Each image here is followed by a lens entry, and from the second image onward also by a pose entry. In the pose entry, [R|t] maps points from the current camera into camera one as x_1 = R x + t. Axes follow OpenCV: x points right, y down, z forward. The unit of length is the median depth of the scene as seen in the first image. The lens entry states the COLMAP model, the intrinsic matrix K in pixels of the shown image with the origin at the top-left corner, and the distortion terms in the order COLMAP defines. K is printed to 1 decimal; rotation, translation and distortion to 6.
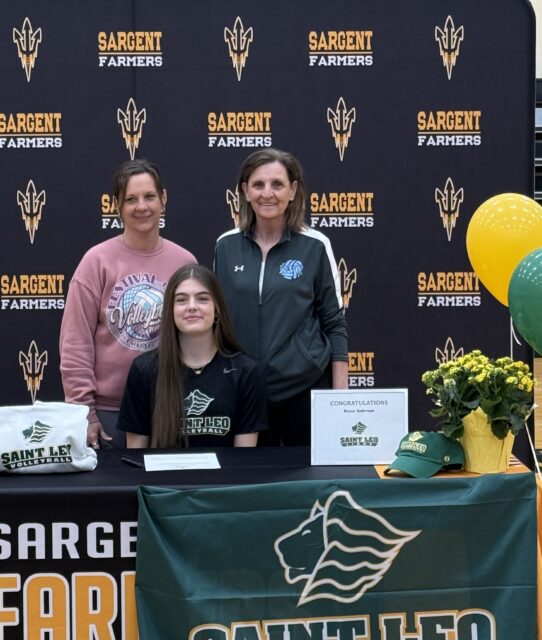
lens RADIAL K [[1712.9, 0, 273.0], [0, 1712.9, 277.0], [0, 0, 1]] dist [0.101065, 0.000000]
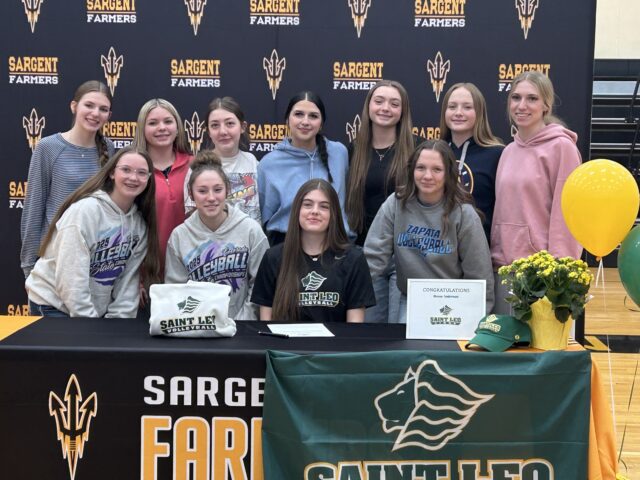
lens RADIAL K [[1226.5, 0, 308.4], [0, 1226.5, 239.8], [0, 0, 1]] dist [0.123651, 0.000000]
pose [[0.997782, 0.029057, -0.059882, 0.002849], [-0.027345, 0.999199, 0.029205, 0.014775], [0.060683, -0.027503, 0.997778, 0.113335]]
